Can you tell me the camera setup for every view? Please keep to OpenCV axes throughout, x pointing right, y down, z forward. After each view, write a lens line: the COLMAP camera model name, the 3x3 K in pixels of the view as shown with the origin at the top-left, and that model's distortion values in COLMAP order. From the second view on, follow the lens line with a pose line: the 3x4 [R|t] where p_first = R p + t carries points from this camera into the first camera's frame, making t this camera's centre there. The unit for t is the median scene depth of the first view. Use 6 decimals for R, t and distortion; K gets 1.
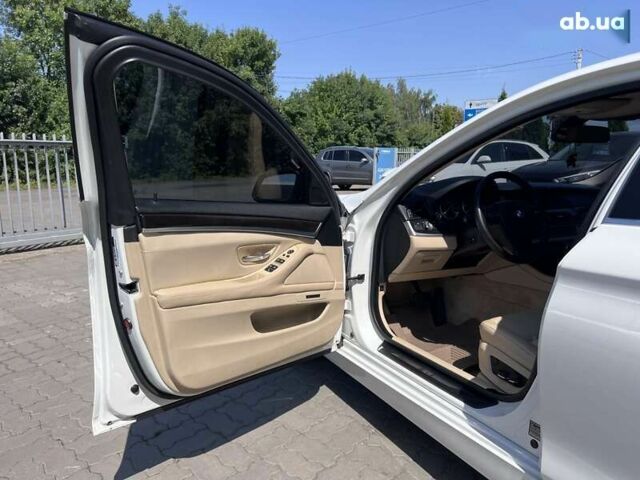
lens RADIAL K [[489.5, 0, 317.0], [0, 489.5, 238.7], [0, 0, 1]] dist [0.088501, -0.143751]
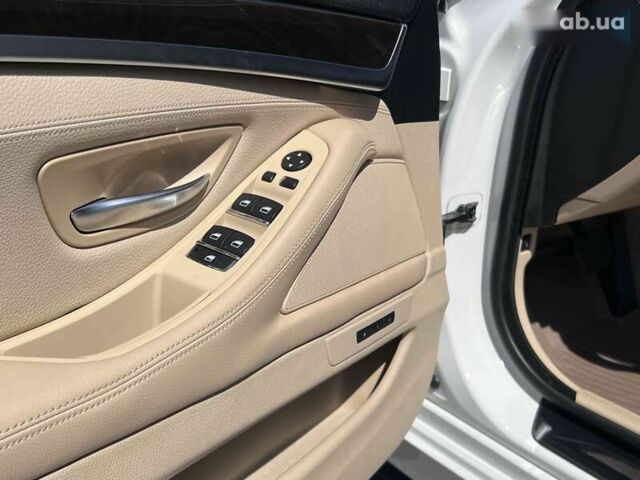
lens RADIAL K [[816.7, 0, 320.3], [0, 816.7, 229.4], [0, 0, 1]] dist [0.034975, -0.040564]
pose [[0.991127, -0.055736, 0.120672, -0.084493], [0.035116, 0.985382, 0.166701, -0.003444], [-0.128199, -0.160984, 0.978596, 0.596190]]
